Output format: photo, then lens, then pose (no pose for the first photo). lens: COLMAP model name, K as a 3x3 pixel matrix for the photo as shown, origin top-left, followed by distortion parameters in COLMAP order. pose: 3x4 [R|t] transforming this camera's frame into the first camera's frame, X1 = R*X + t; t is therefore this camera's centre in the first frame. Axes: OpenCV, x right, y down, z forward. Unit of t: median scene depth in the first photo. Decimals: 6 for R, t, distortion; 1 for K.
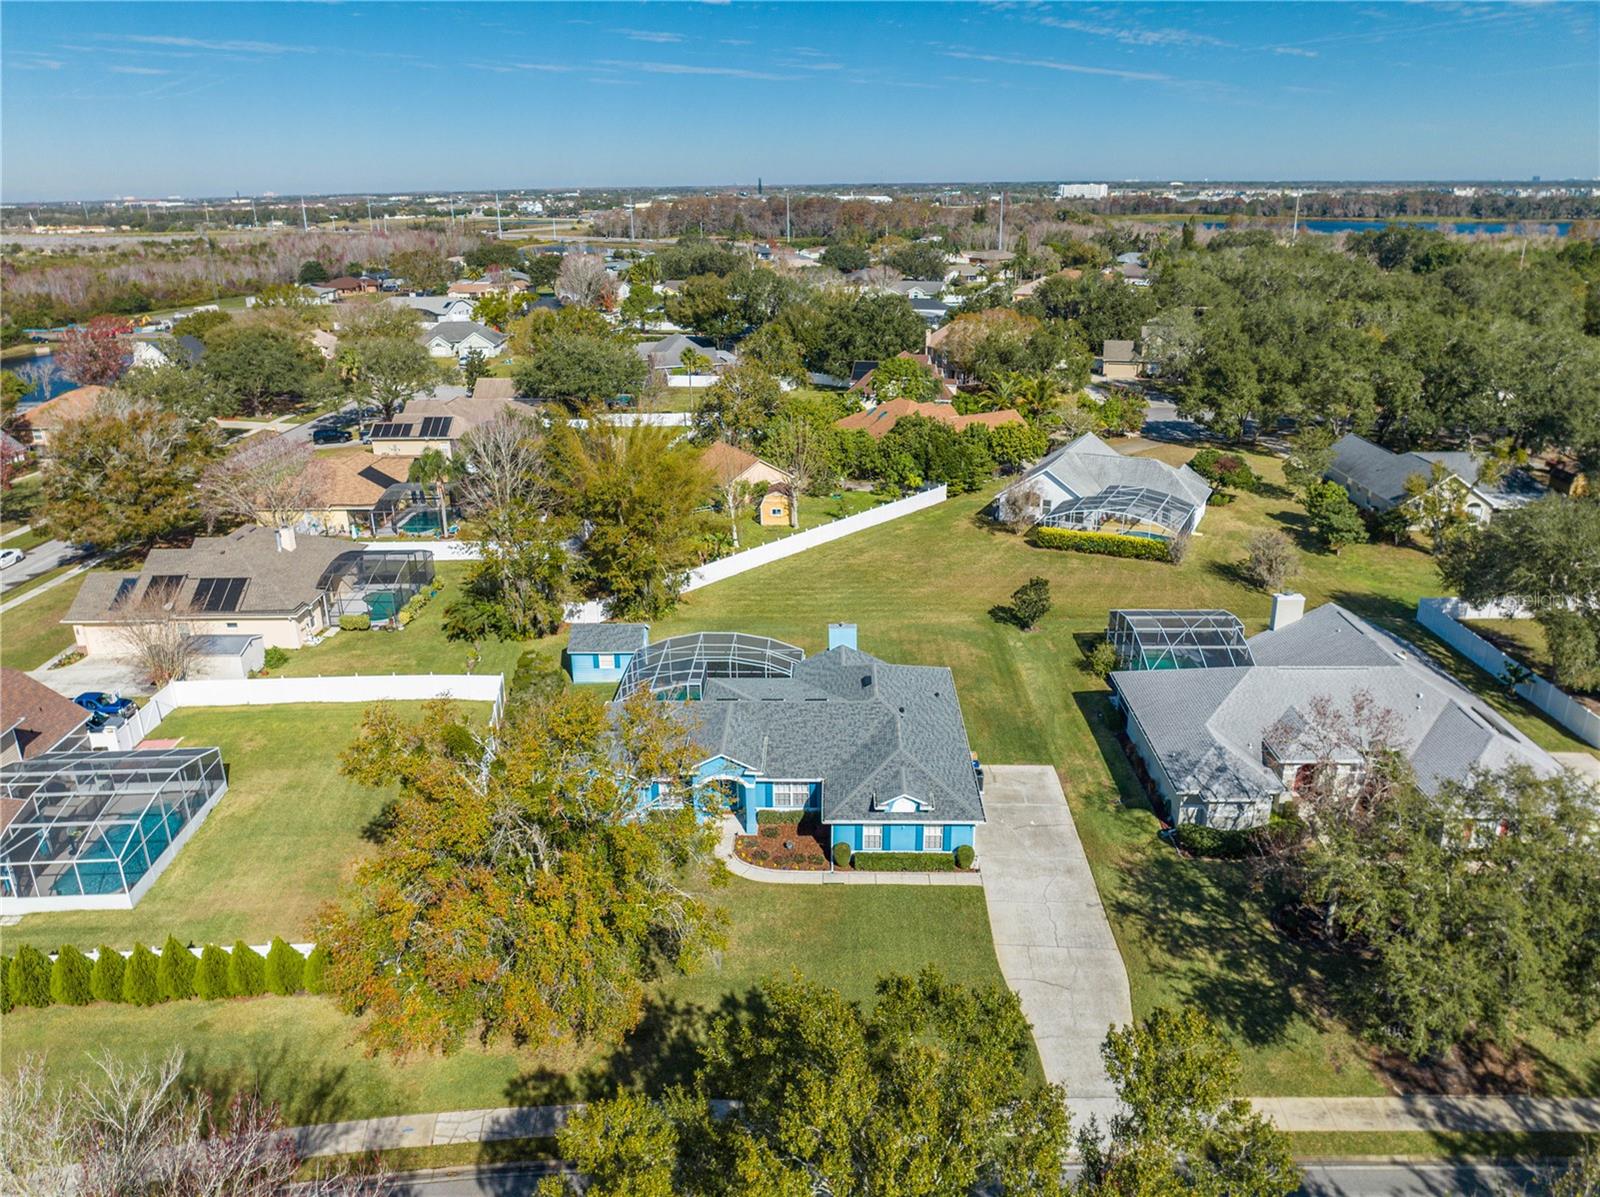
lens RADIAL K [[1126.8, 0, 788.8], [0, 1126.8, 596.2], [0, 0, 1]] dist [-0.049194, 0.022083]
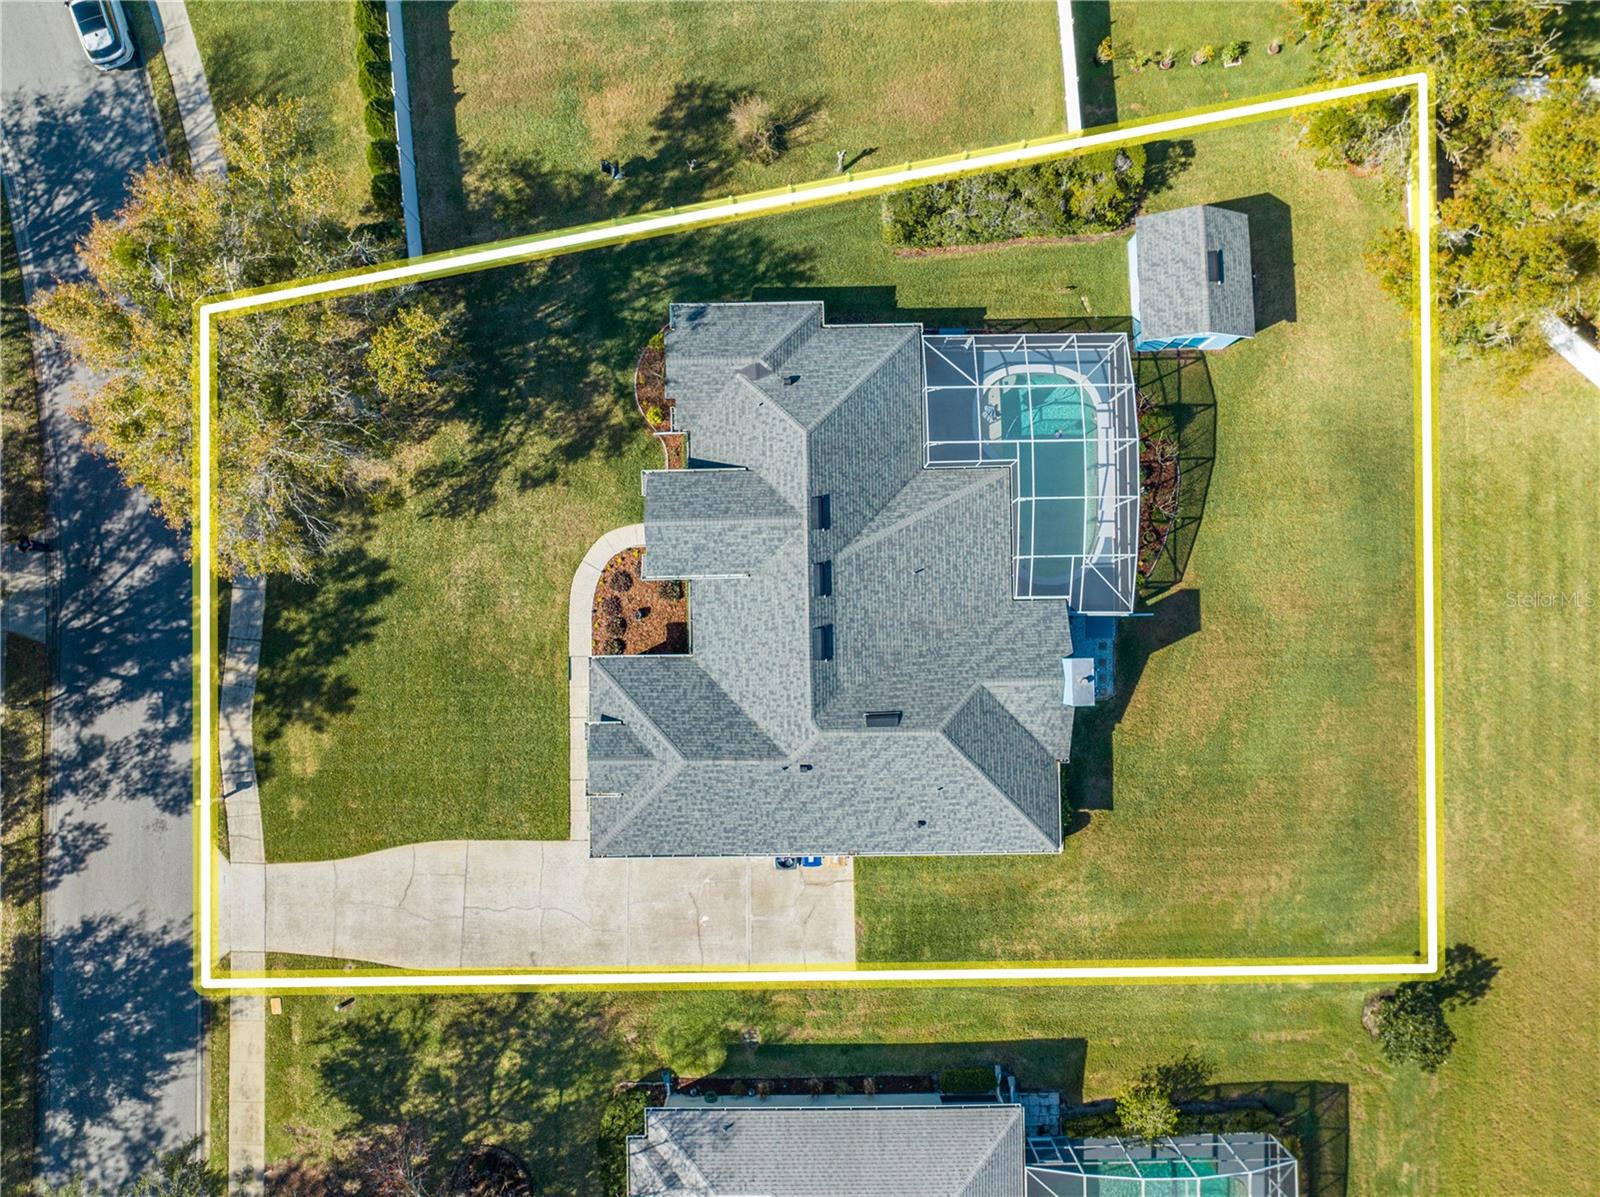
lens RADIAL K [[1126.8, 0, 796.5], [0, 1126.8, 589.6], [0, 0, 1]] dist [-0.049194, 0.022083]
pose [[0.049309, 0.998645, -0.016665, 0.001042], [-0.342337, 0.032573, 0.939012, -0.423762], [0.938282, -0.040597, 0.343479, 0.592000]]
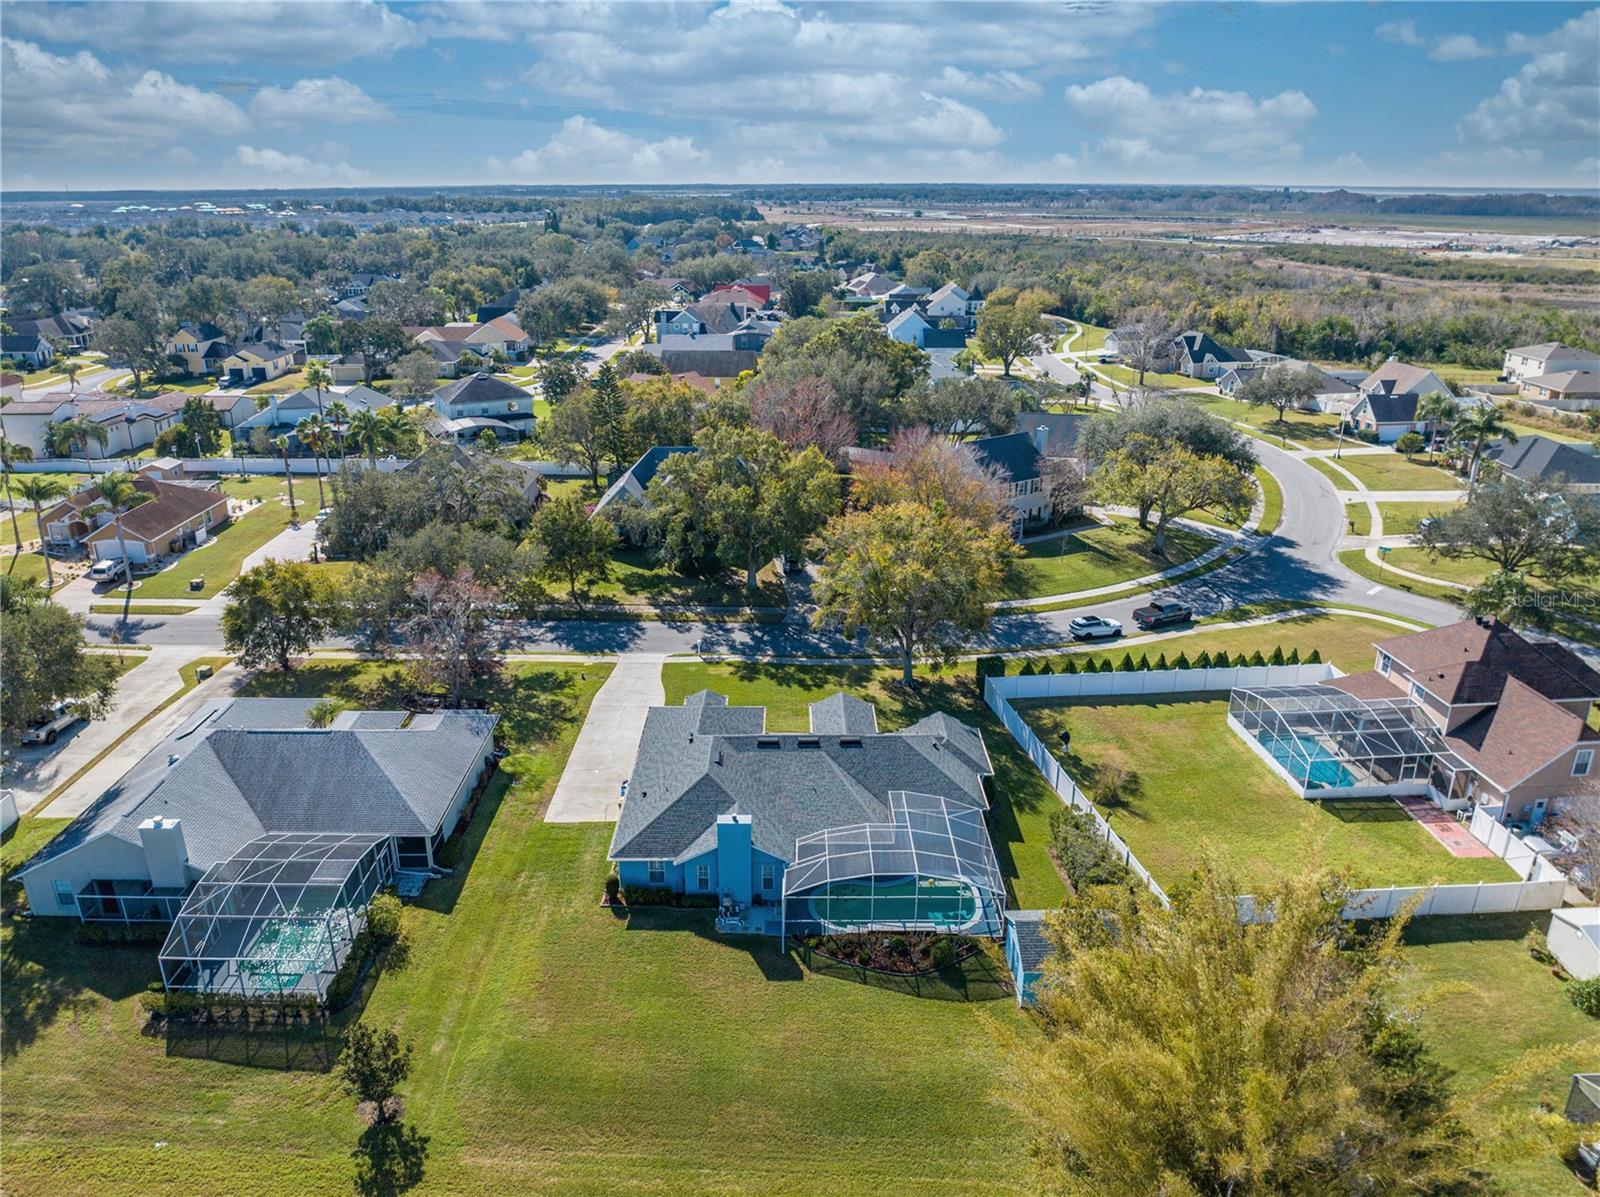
lens RADIAL K [[1126.8, 0, 793.2], [0, 1126.8, 596.3], [0, 0, 1]] dist [-0.049194, 0.022083]
pose [[-0.999154, 0.031689, -0.026226, 0.018209], [0.007000, 0.759266, 0.650742, -0.561499], [0.040534, 0.650008, -0.758845, 1.356961]]
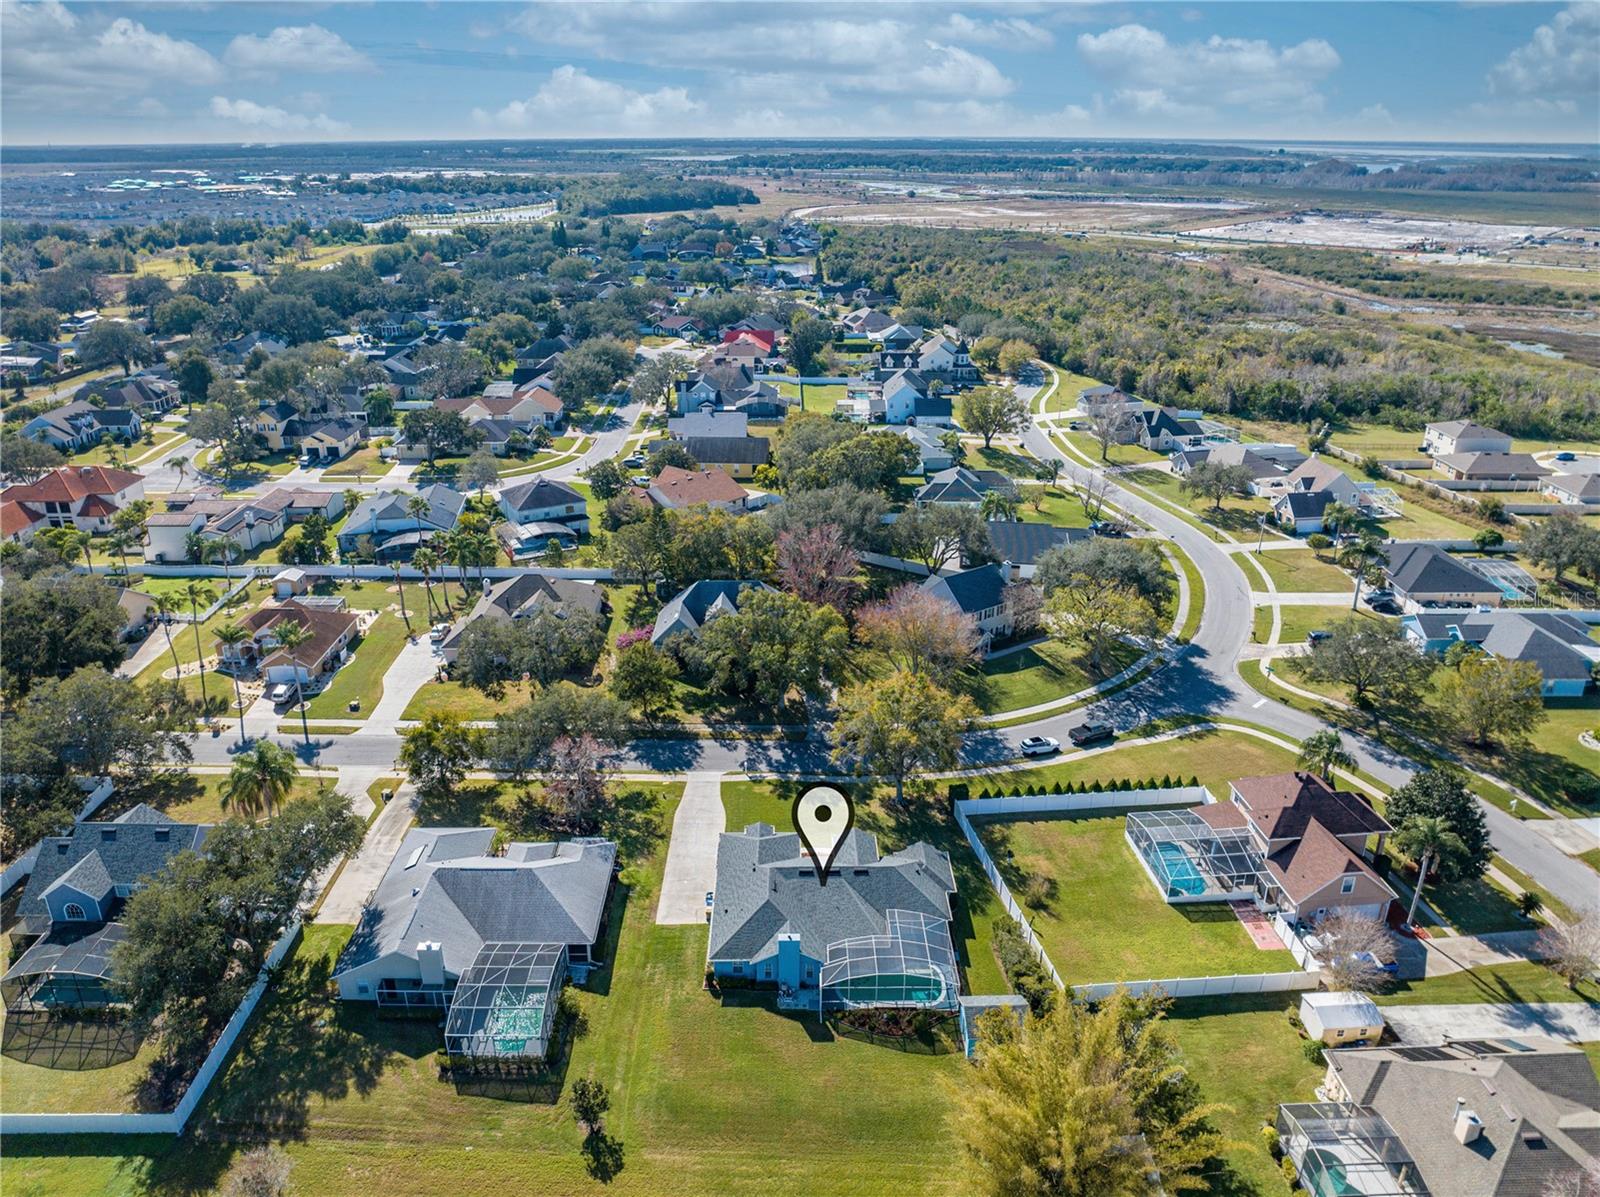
lens RADIAL K [[1126.8, 0, 794.3], [0, 1126.8, 599.0], [0, 0, 1]] dist [-0.049194, 0.022083]
pose [[-0.998897, 0.034047, -0.032332, 0.062062], [0.003017, 0.733728, 0.679436, -1.014032], [0.046855, 0.678589, -0.733022, 1.504489]]
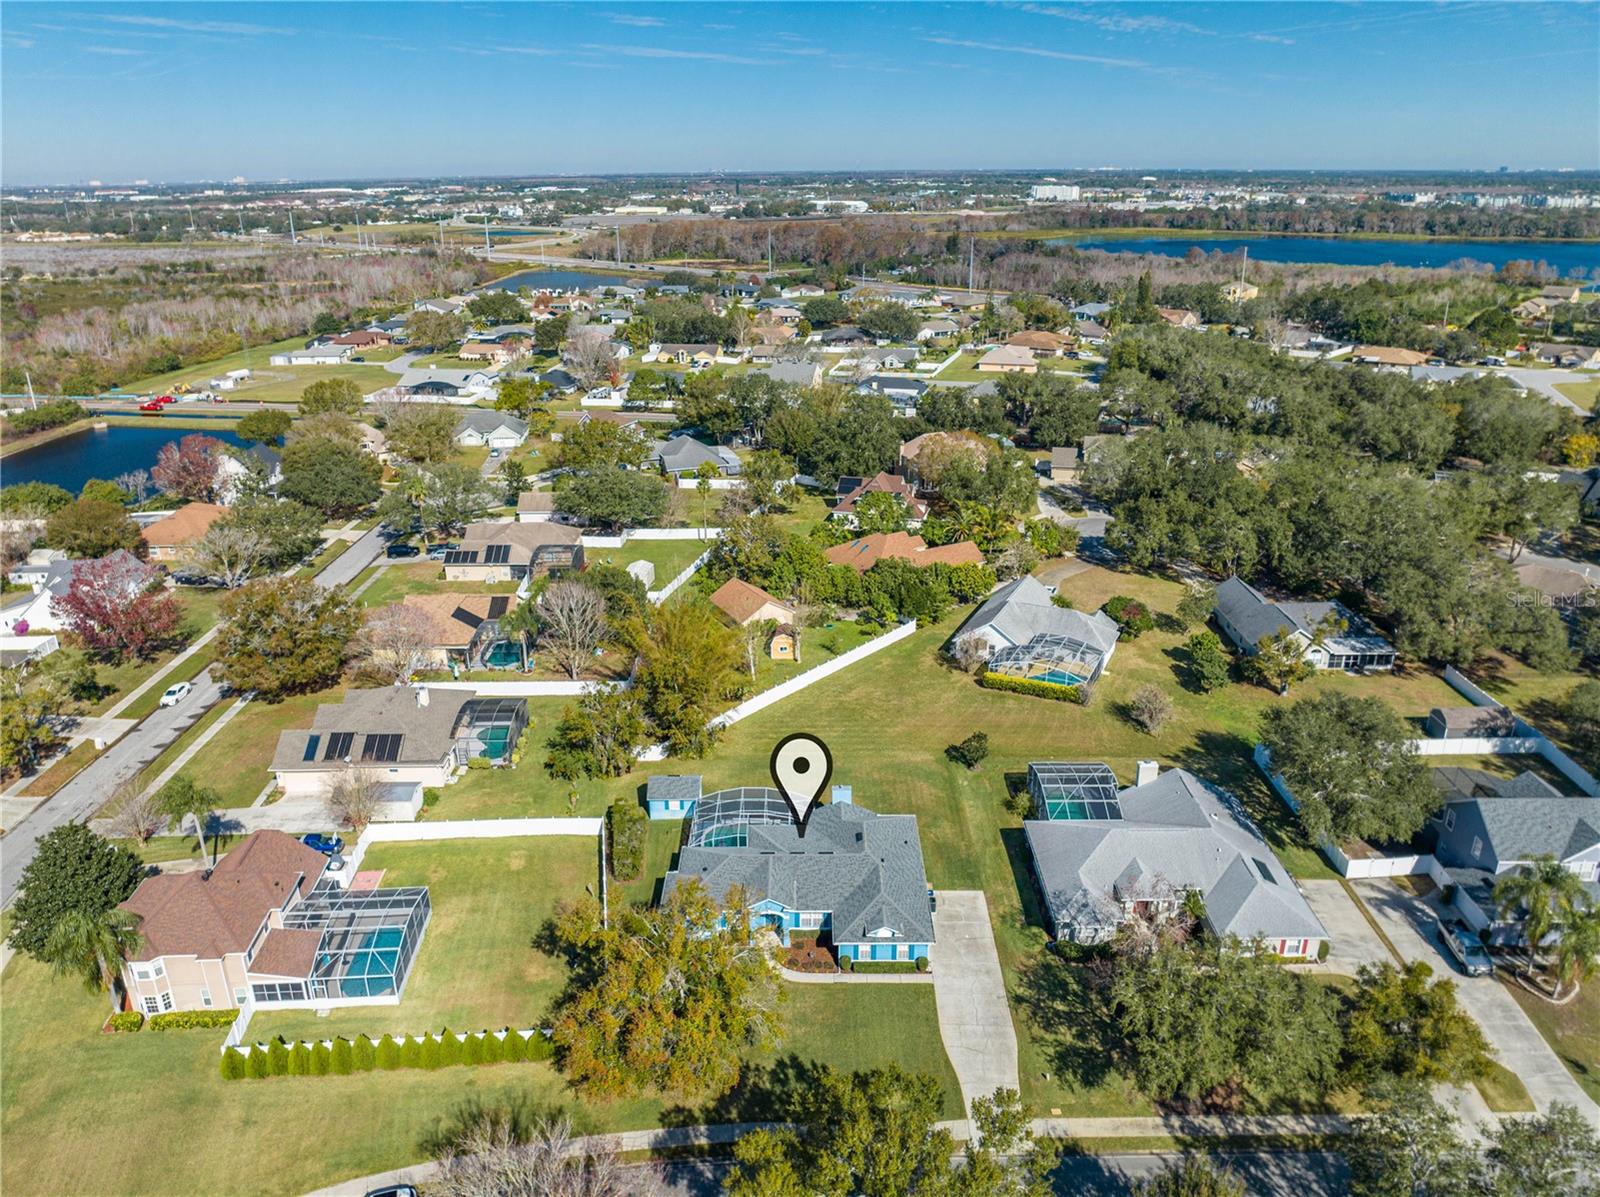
lens RADIAL K [[1126.8, 0, 786.6], [0, 1126.8, 595.2], [0, 0, 1]] dist [-0.049194, 0.022083]
pose [[0.999816, -0.004204, 0.018730, -0.044284], [0.003995, 0.999930, 0.011152, -0.214372], [-0.018775, -0.011075, 0.999762, -0.402646]]
